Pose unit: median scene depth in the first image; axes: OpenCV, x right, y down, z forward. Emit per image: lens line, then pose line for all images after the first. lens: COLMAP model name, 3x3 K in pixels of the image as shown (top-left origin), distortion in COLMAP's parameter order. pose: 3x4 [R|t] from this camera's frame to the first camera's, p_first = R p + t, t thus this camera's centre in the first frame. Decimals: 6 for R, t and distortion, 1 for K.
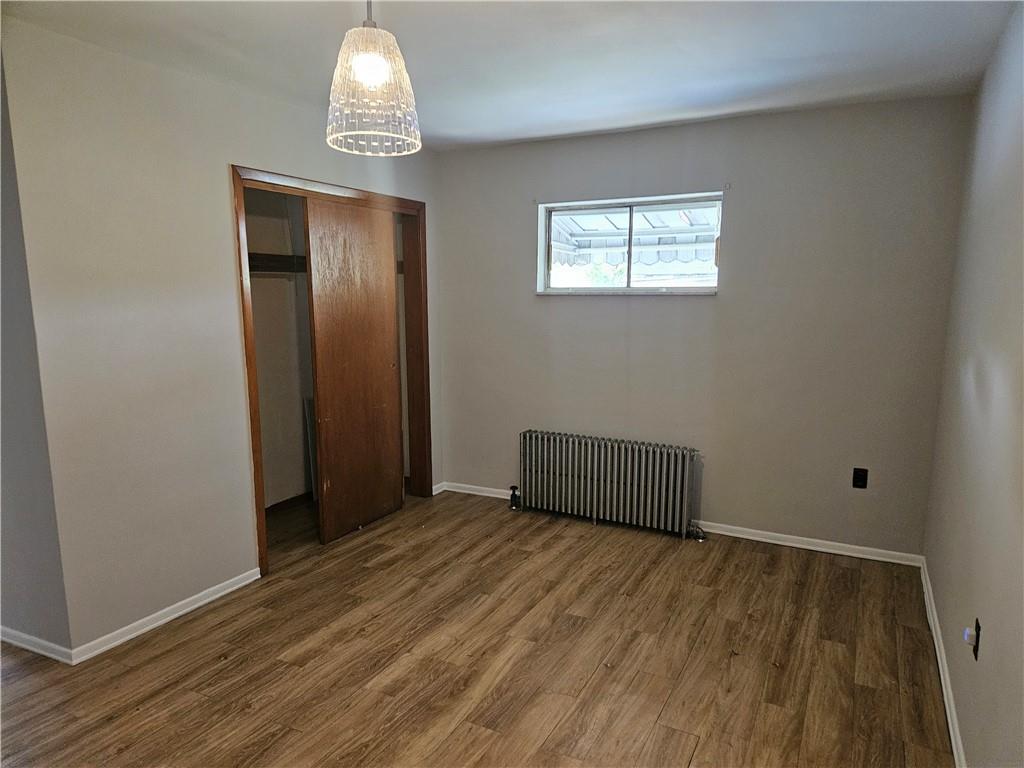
lens RADIAL K [[686.6, 0, 515.7], [0, 686.6, 392.7], [0, 0, 1]] dist [0.076384, -0.061488]
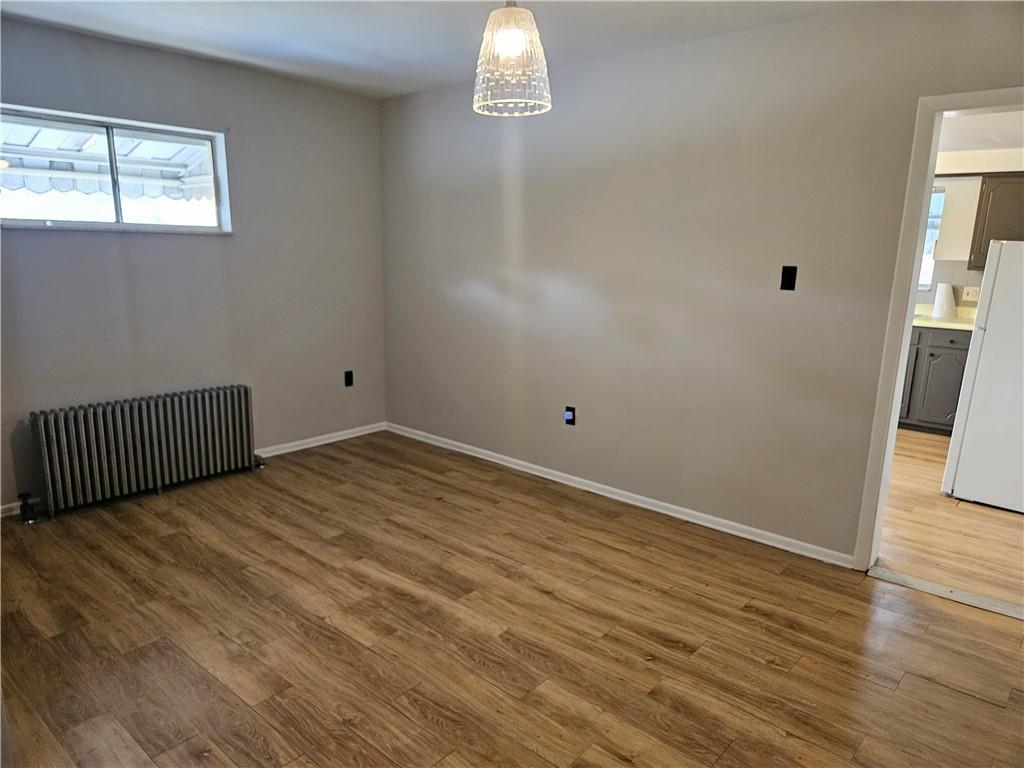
lens RADIAL K [[686.6, 0, 519.1], [0, 686.6, 388.4], [0, 0, 1]] dist [0.076384, -0.061488]
pose [[0.231083, -0.196695, 0.952844, -0.711559], [0.118954, 0.977716, 0.172981, -0.049949], [-0.965635, 0.073371, 0.249331, 0.367282]]
